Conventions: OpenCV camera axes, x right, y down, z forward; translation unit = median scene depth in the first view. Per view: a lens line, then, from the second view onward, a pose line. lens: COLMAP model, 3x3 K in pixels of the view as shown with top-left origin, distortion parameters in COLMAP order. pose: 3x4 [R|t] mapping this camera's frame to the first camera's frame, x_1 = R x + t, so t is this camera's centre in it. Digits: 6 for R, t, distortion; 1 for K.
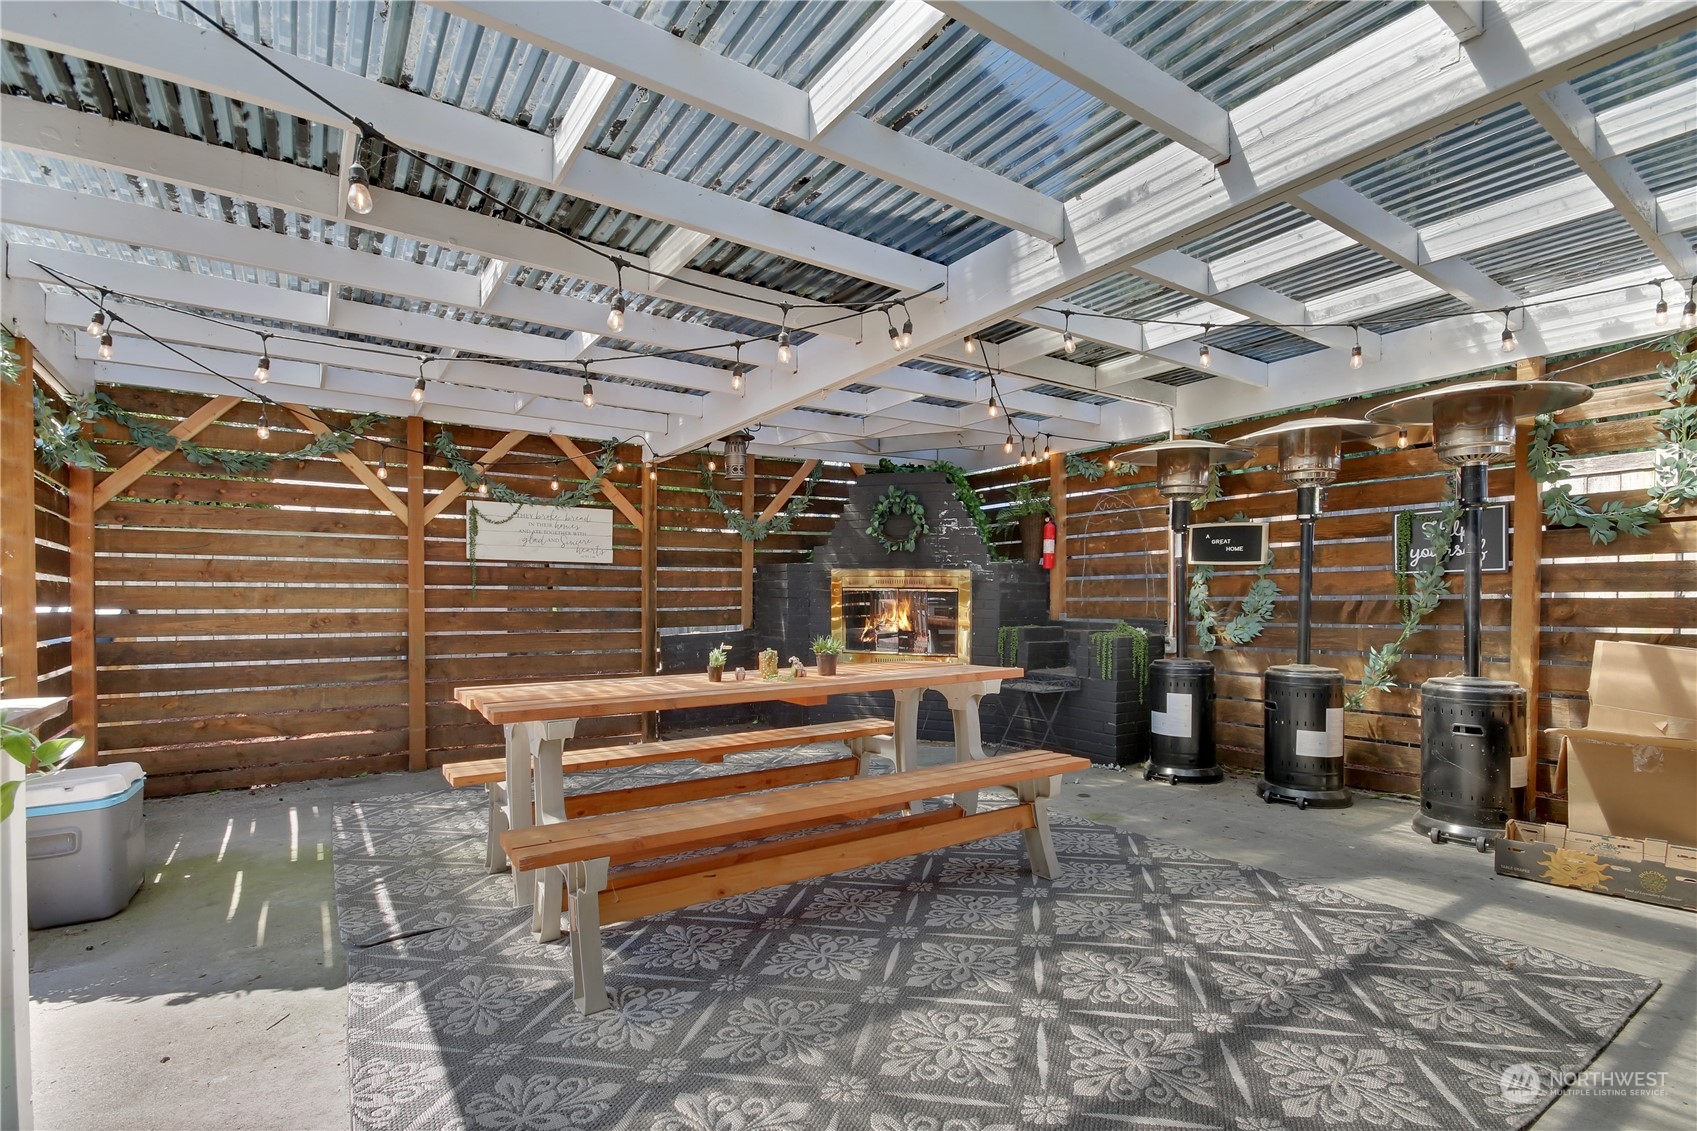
lens RADIAL K [[795.5, 0, 853.0], [0, 795.5, 570.3], [0, 0, 1]] dist [0.000588, -0.001428]
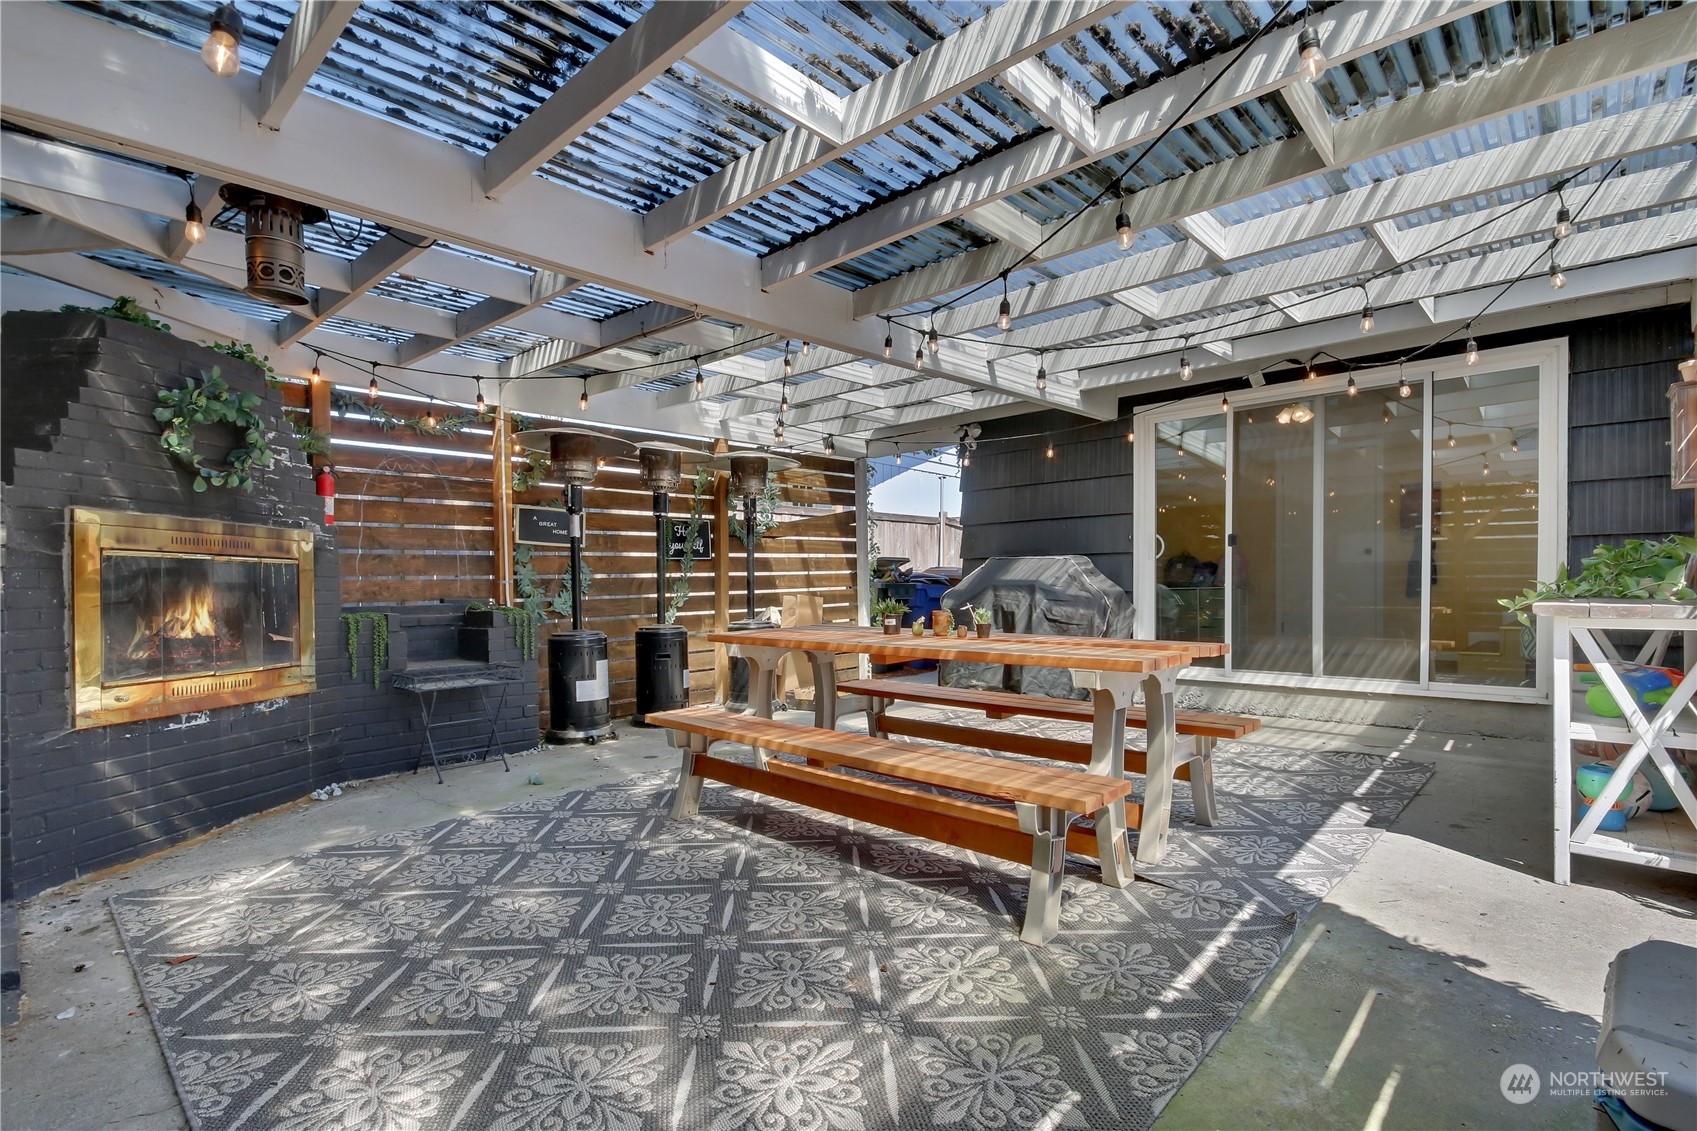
lens RADIAL K [[795.5, 0, 853.6], [0, 795.5, 574.1], [0, 0, 1]] dist [0.000588, -0.001428]
pose [[-0.219956, 0.016237, 0.975375, -1.262580], [-0.017457, 0.999636, -0.020578, 0.086407], [-0.975354, -0.021553, -0.219593, 1.512762]]
